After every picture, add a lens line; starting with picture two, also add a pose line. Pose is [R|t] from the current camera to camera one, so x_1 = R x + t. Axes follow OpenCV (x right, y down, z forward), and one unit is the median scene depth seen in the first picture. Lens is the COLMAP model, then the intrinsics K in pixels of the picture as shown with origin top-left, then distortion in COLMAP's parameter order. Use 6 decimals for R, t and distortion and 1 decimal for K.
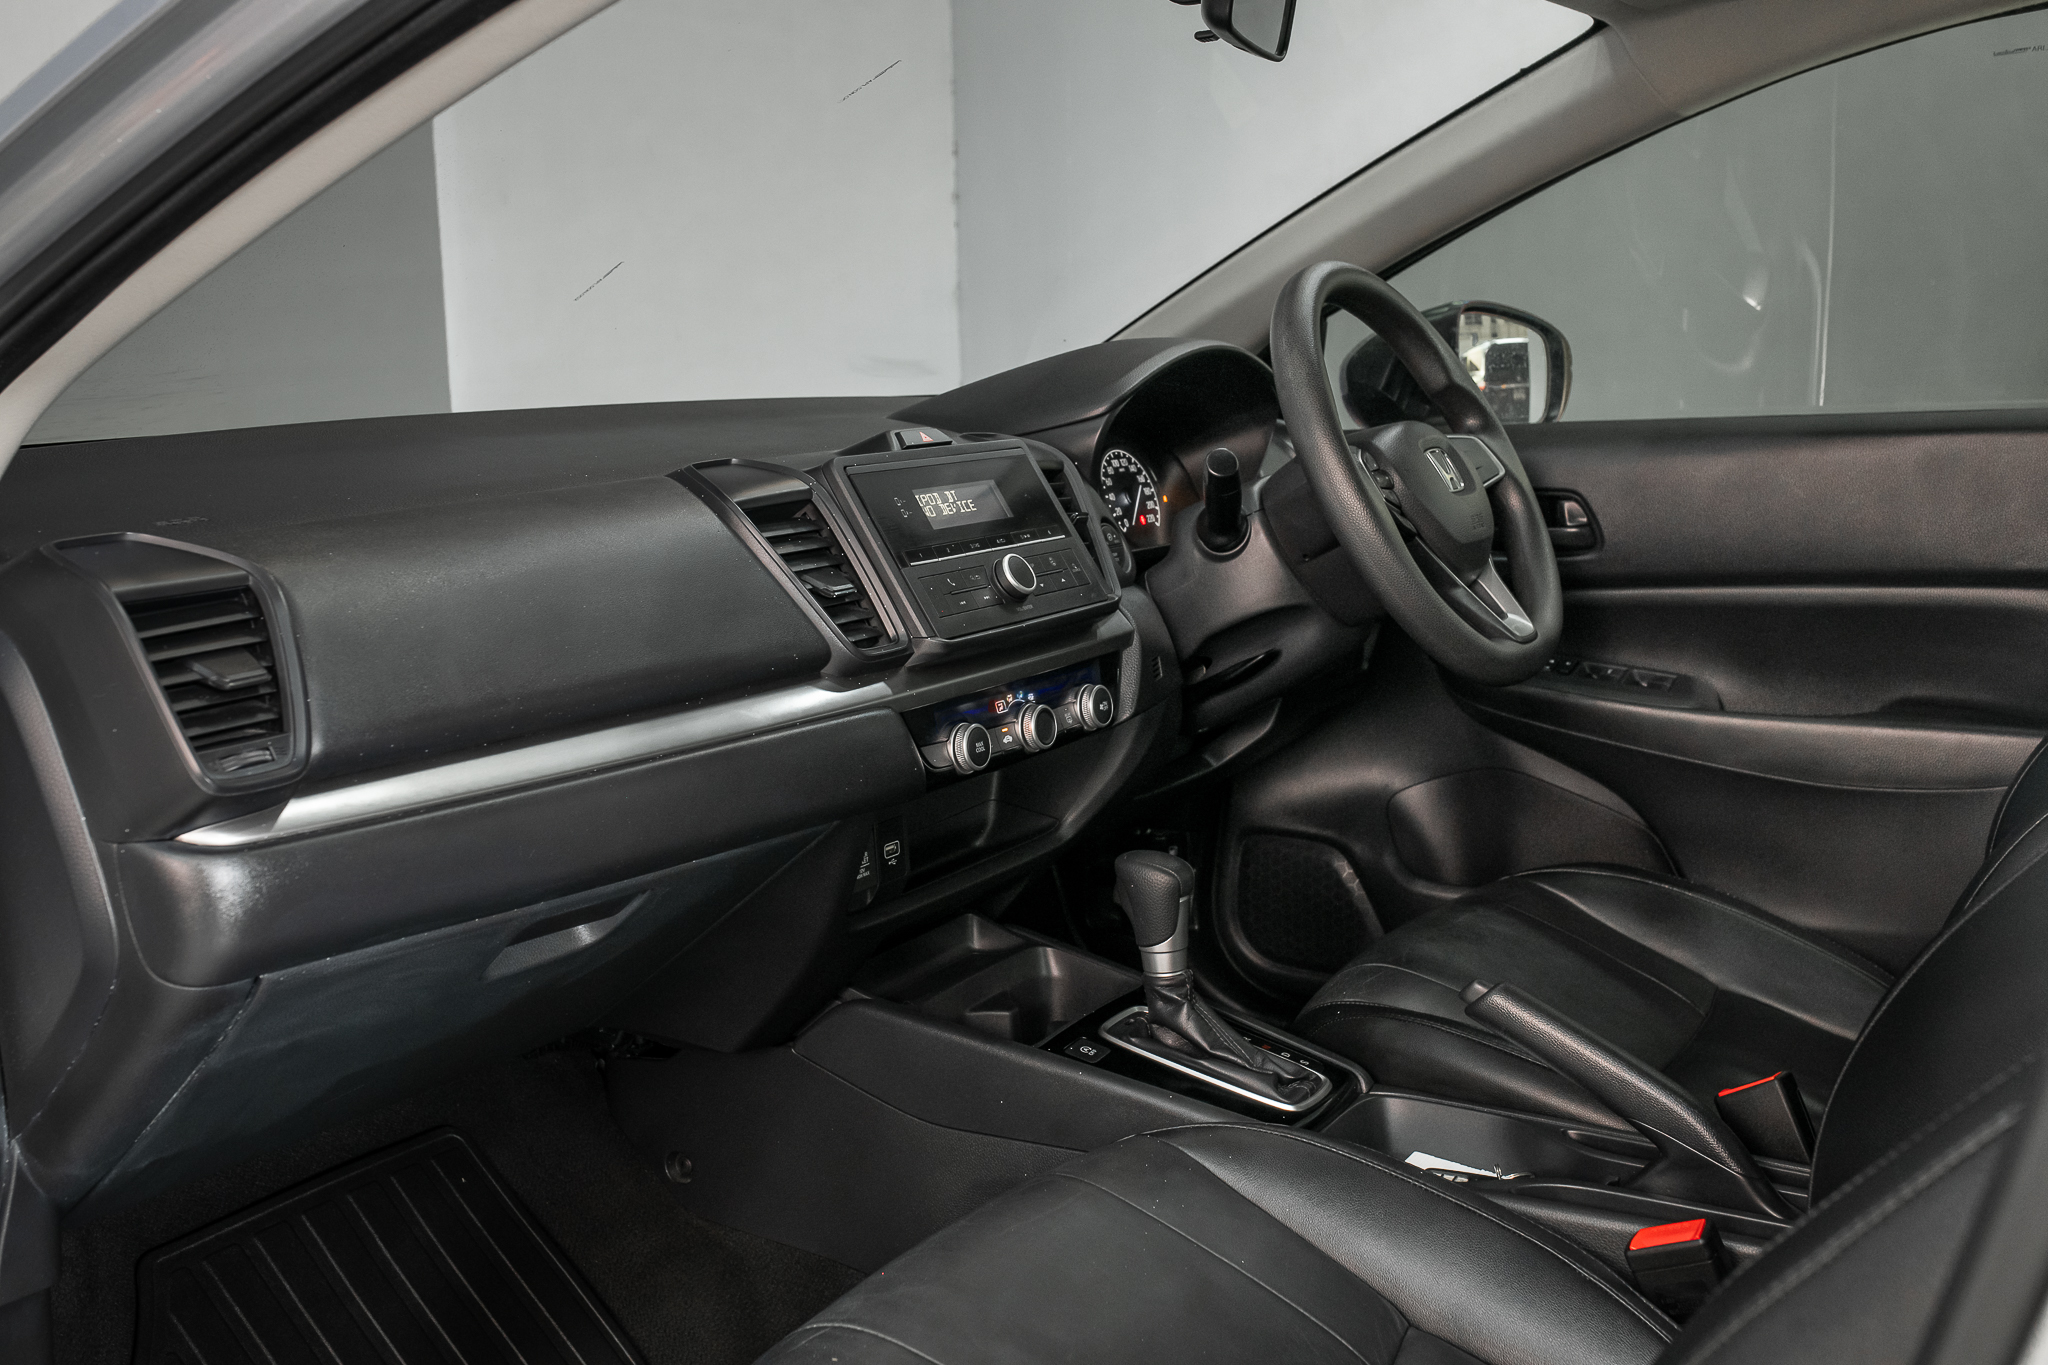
lens RADIAL K [[2012.1, 0, 1040.1], [0, 2012.1, 688.3], [0, 0, 1]] dist [-0.057058, 0.004813]
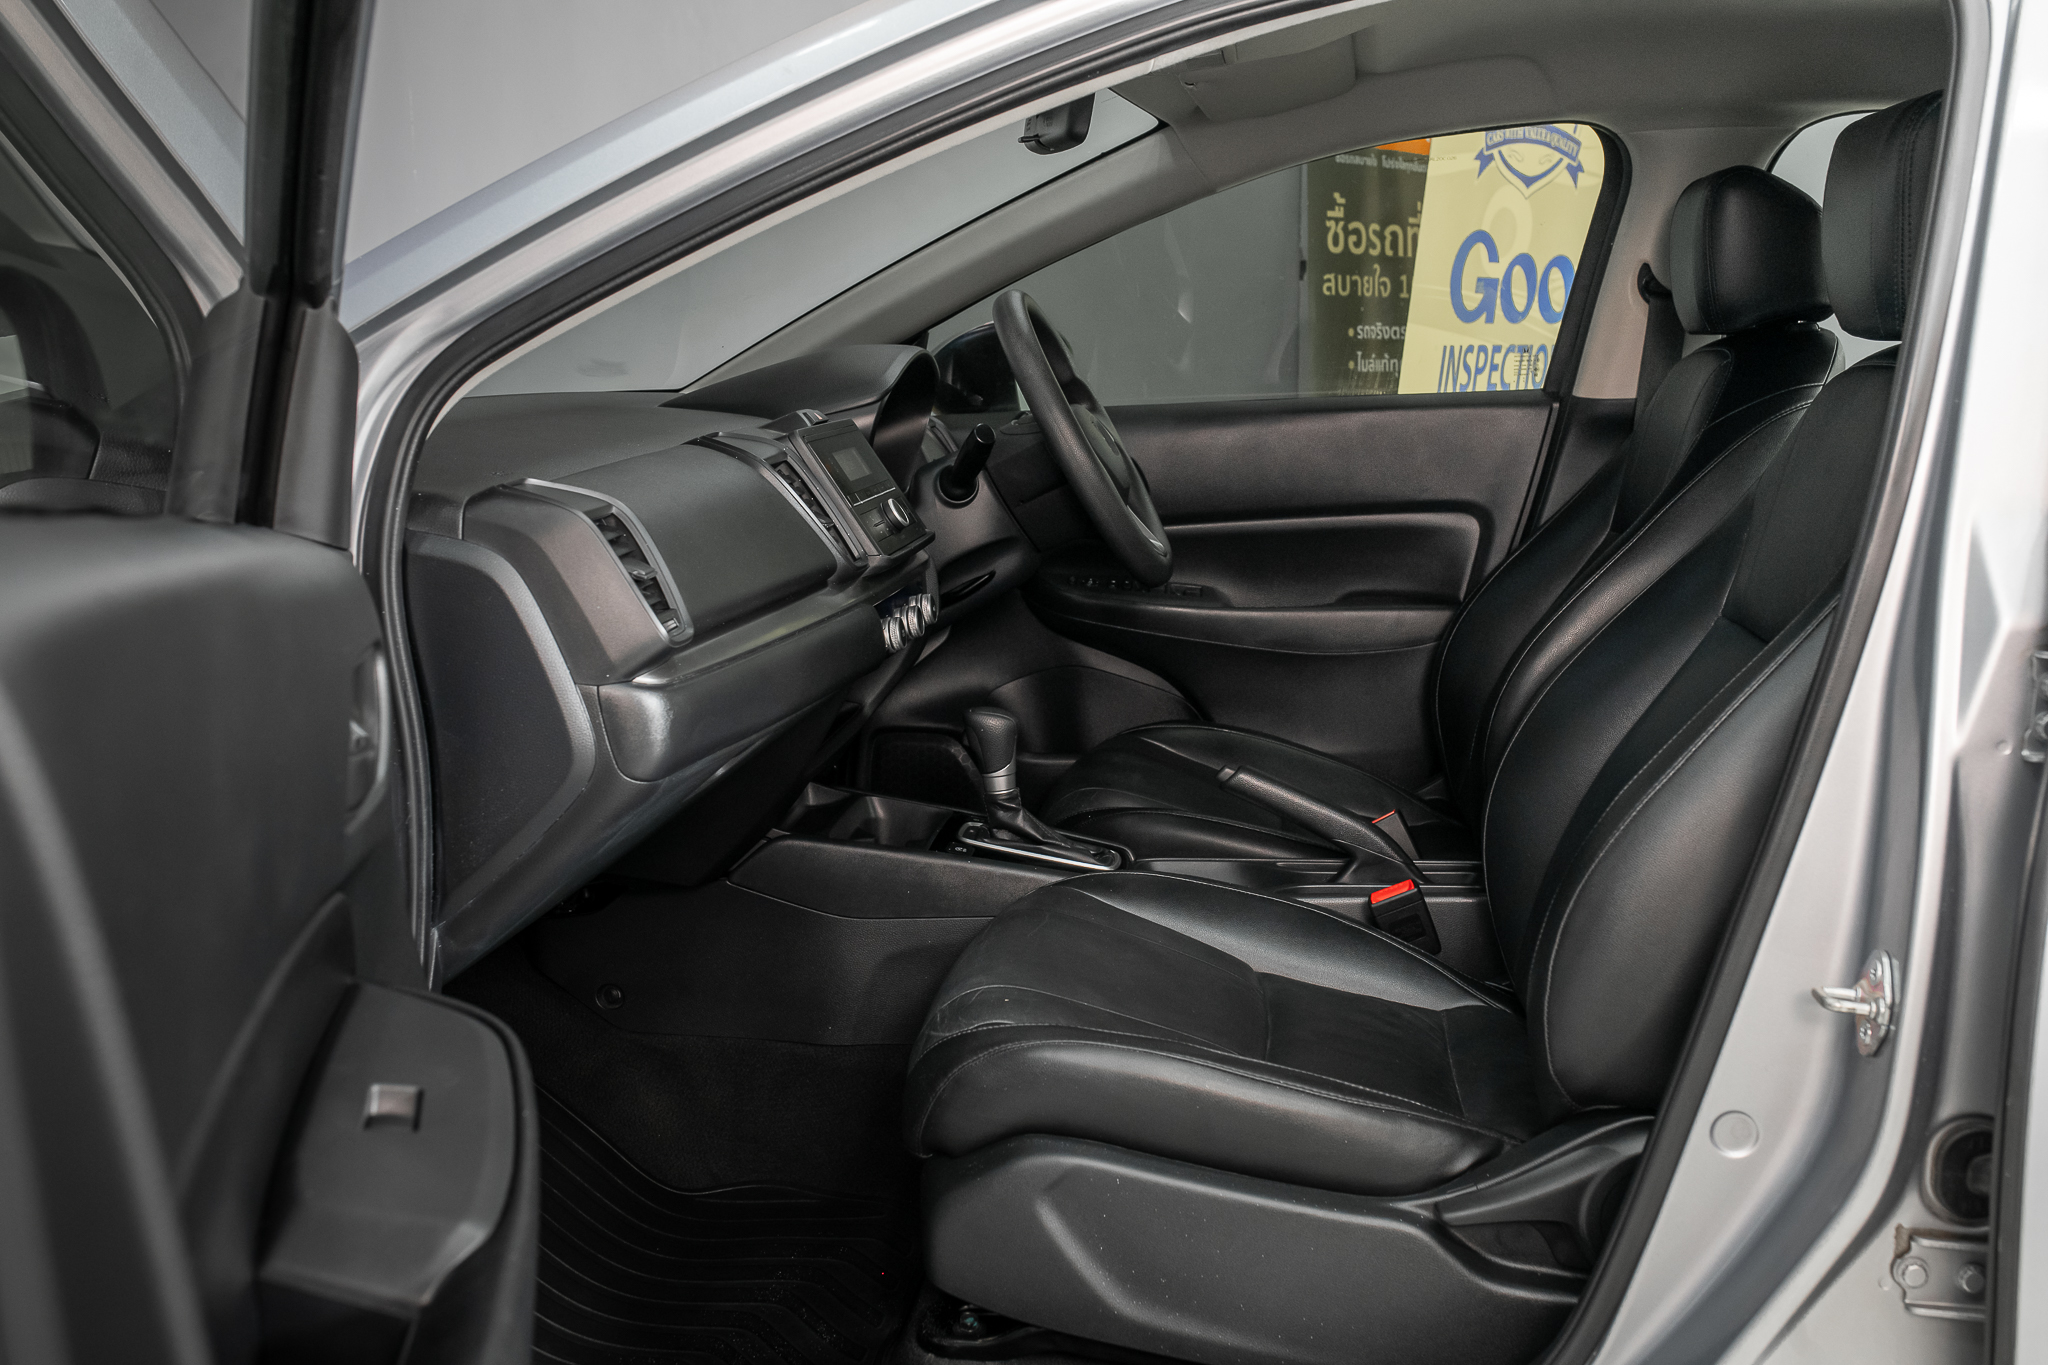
lens RADIAL K [[2012.1, 0, 1040.1], [0, 2012.1, 688.3], [0, 0, 1]] dist [-0.057058, 0.004813]
pose [[0.906587, -0.068644, 0.416400, -0.437493], [0.070482, 0.997453, 0.010977, 0.048429], [-0.416093, 0.019397, 0.909115, -0.266619]]
